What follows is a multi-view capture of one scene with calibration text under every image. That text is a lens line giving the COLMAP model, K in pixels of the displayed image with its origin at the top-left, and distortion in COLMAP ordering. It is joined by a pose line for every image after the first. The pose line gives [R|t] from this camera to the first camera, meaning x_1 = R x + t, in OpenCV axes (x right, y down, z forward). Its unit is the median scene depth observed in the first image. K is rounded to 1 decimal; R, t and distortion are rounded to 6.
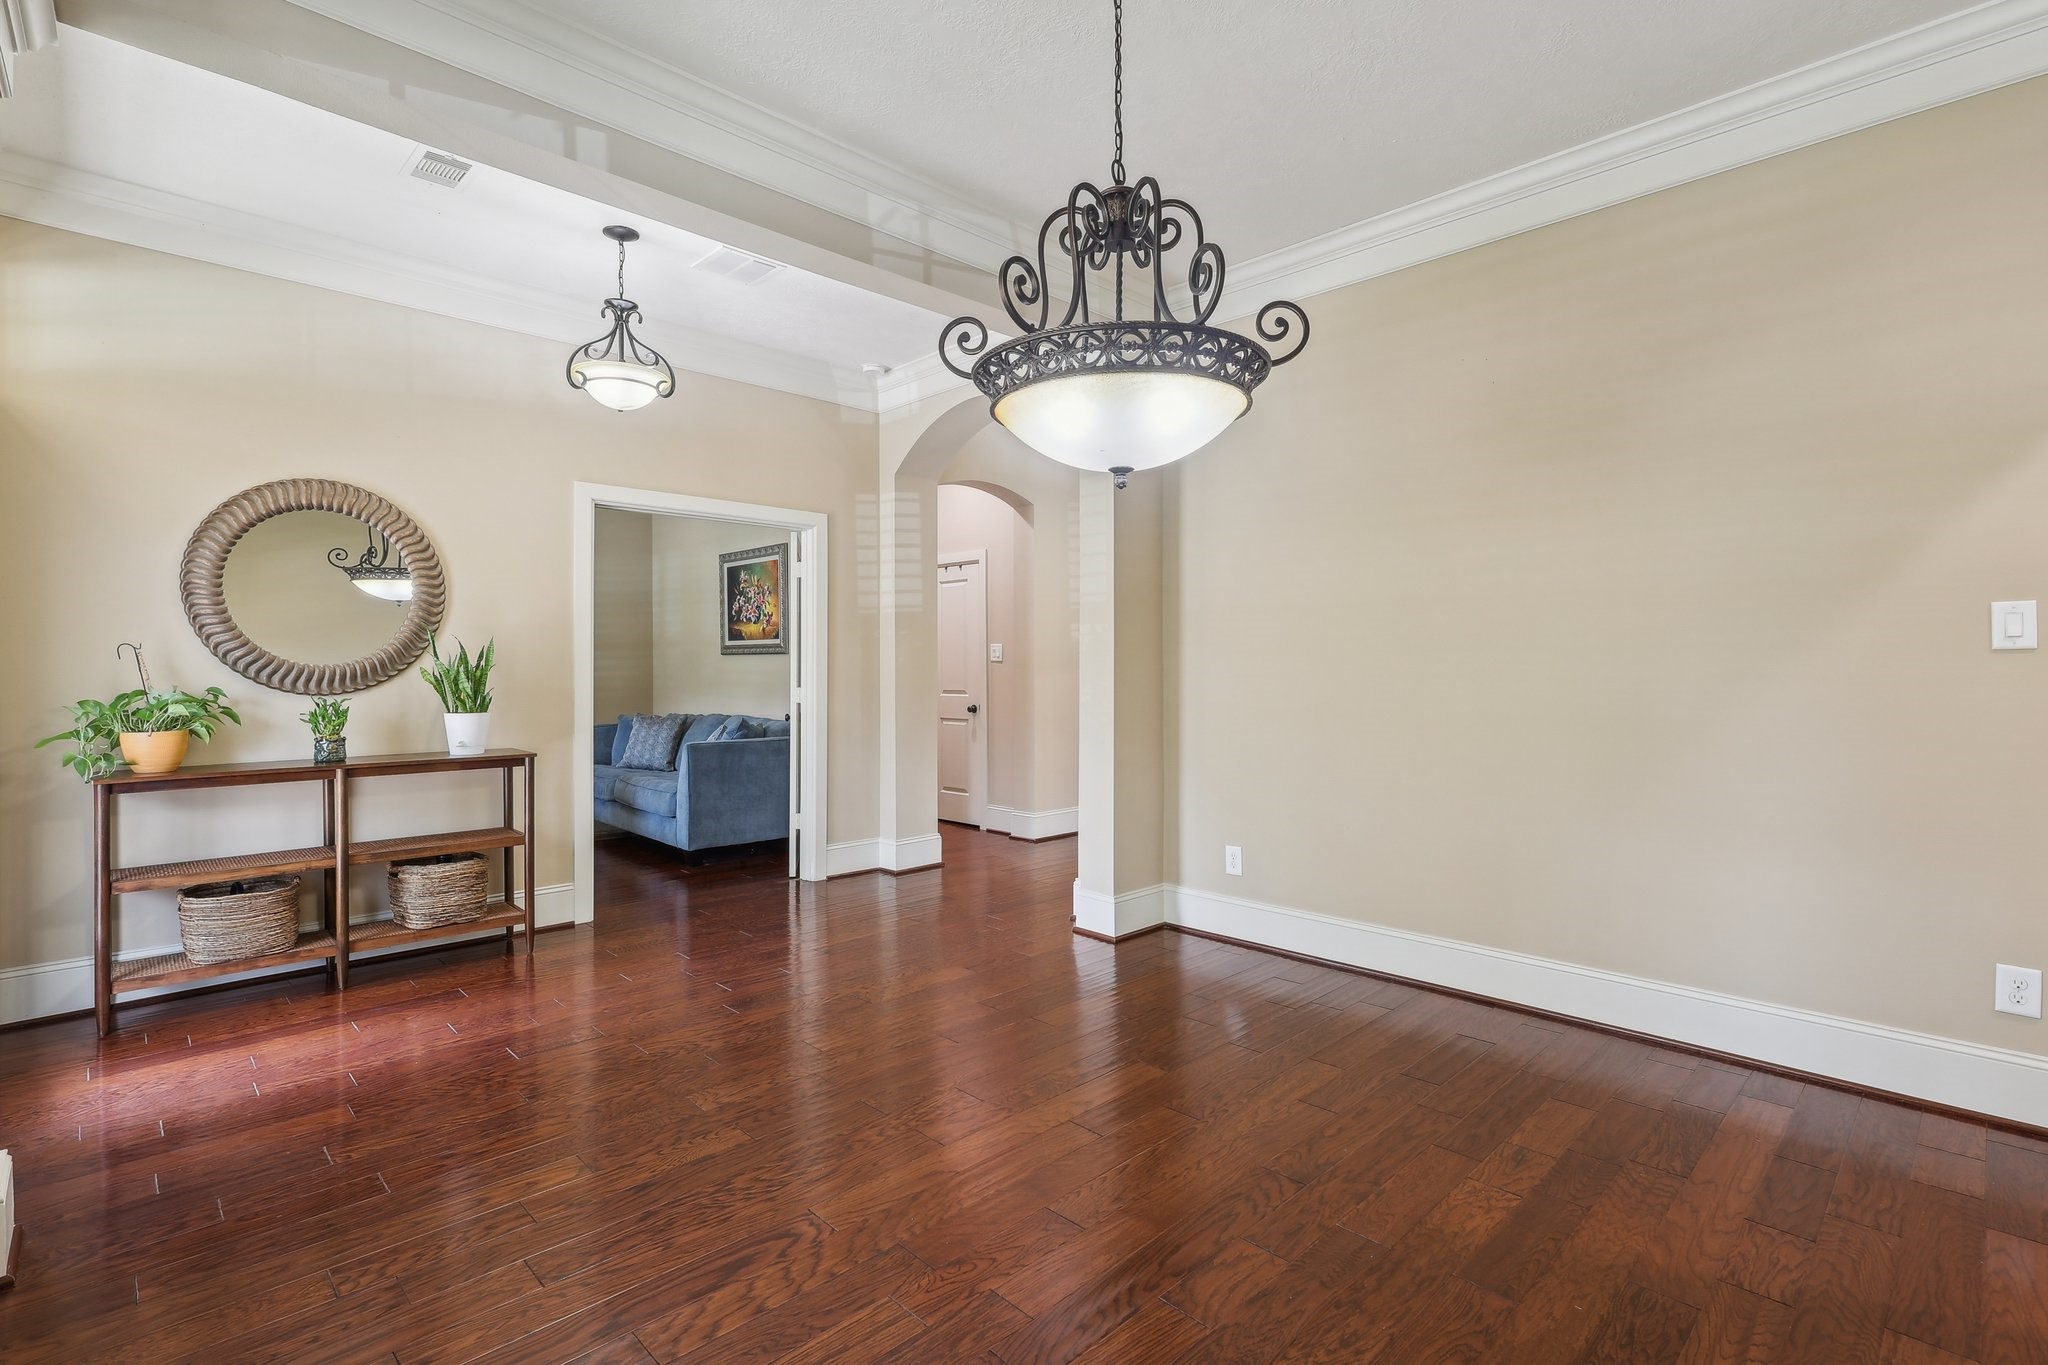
lens RADIAL K [[959.4, 0, 1020.4], [0, 959.4, 673.8], [0, 0, 1]] dist [0.000649, 0.000030]
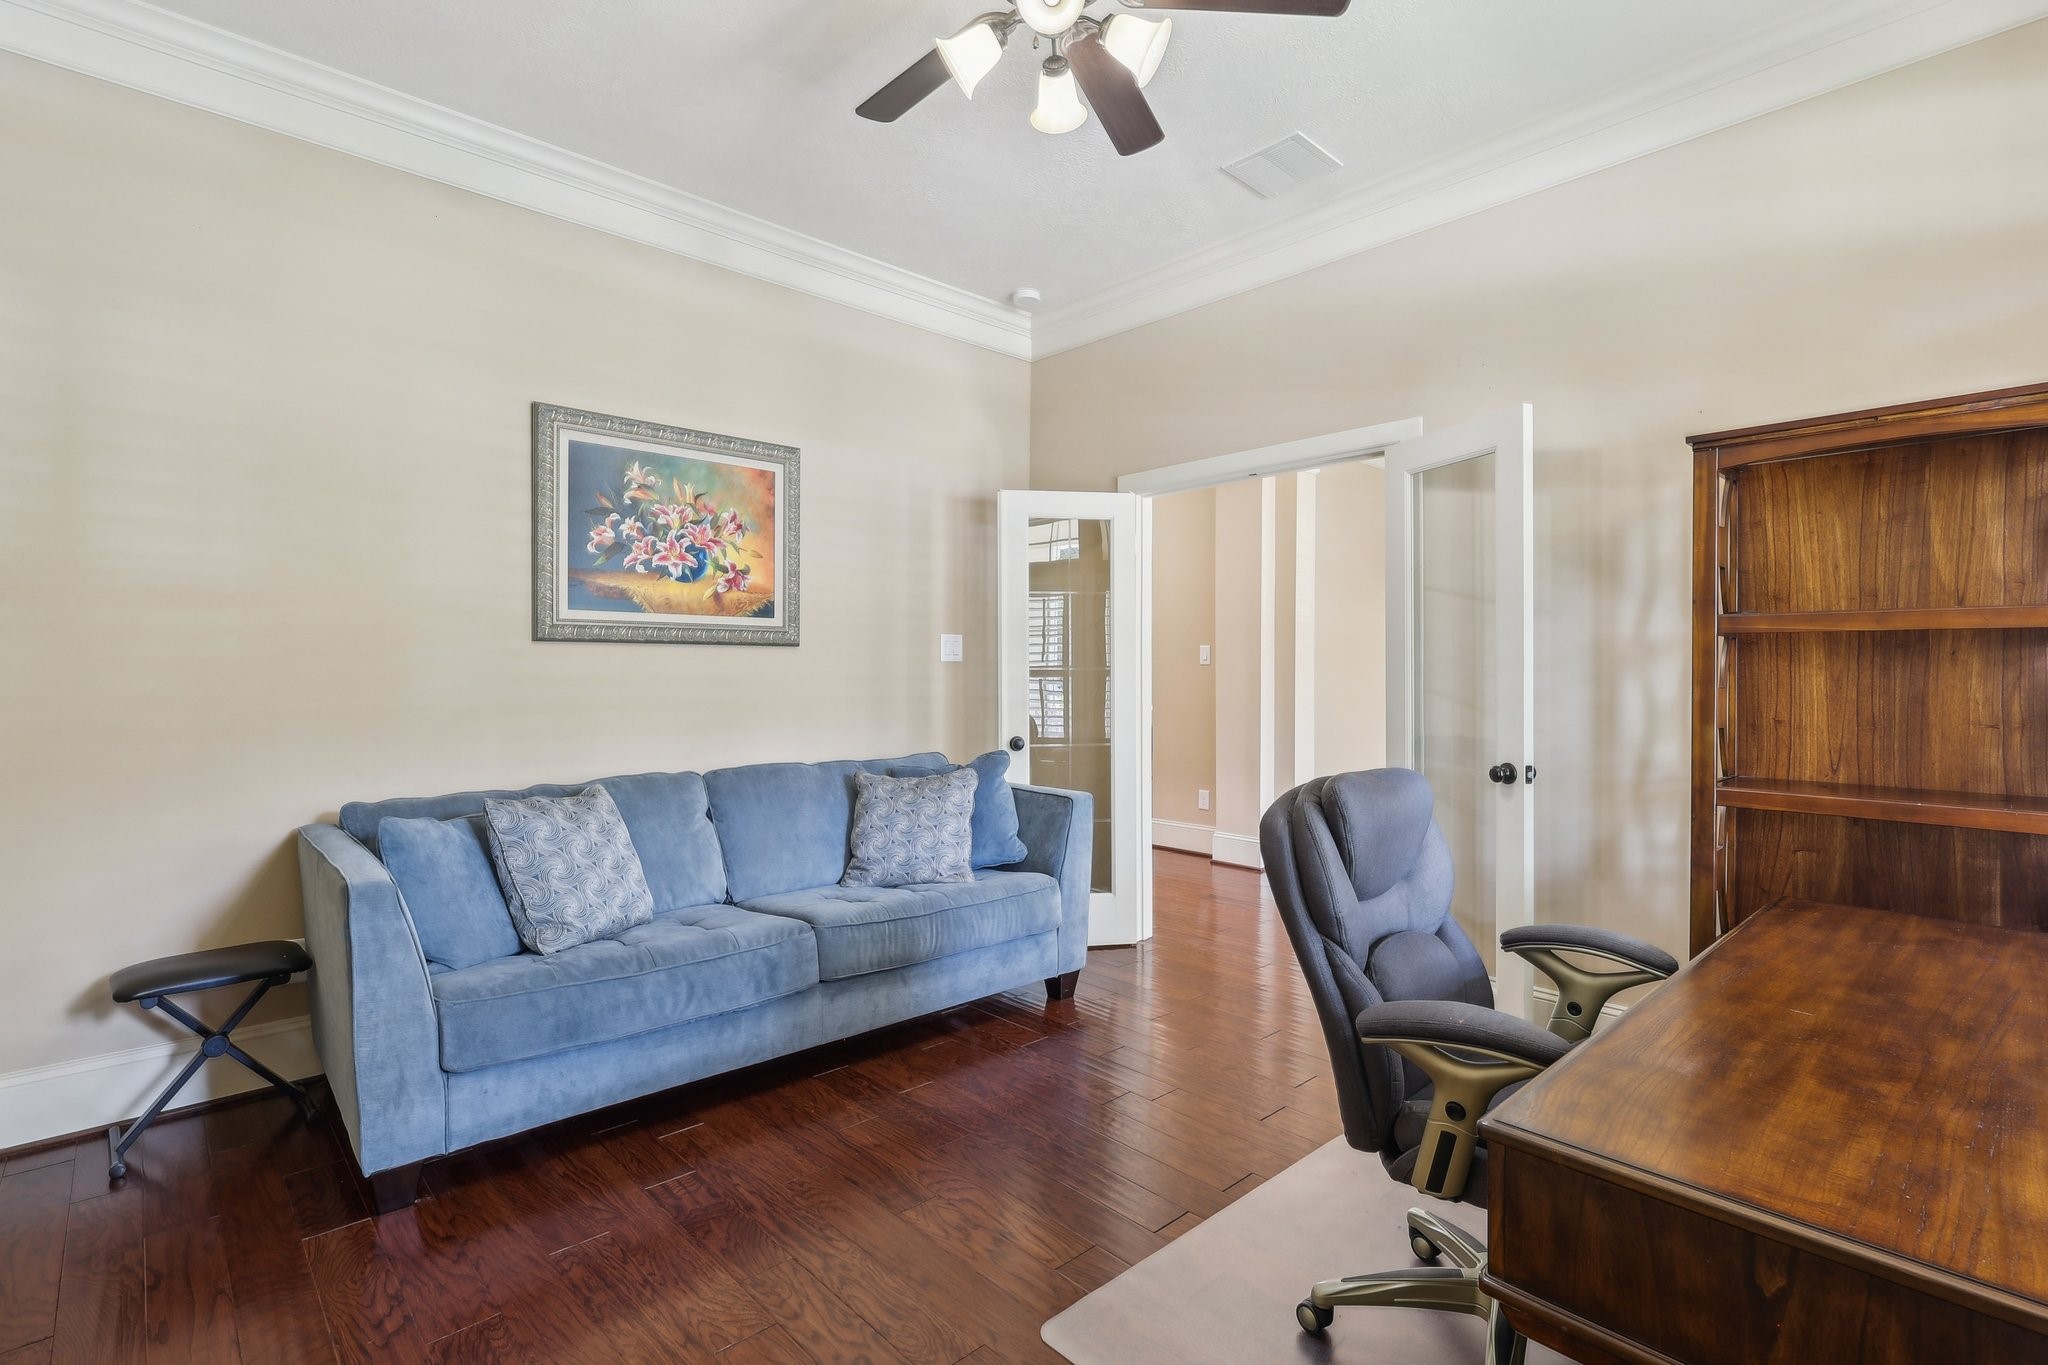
lens RADIAL K [[959.4, 0, 1020.4], [0, 959.4, 673.8], [0, 0, 1]] dist [0.000649, 0.000030]
pose [[0.044353, 0.001719, 0.999014, -1.174351], [0.008715, 0.999960, -0.002108, -0.003856], [-0.998978, 0.008800, 0.044336, 1.249650]]
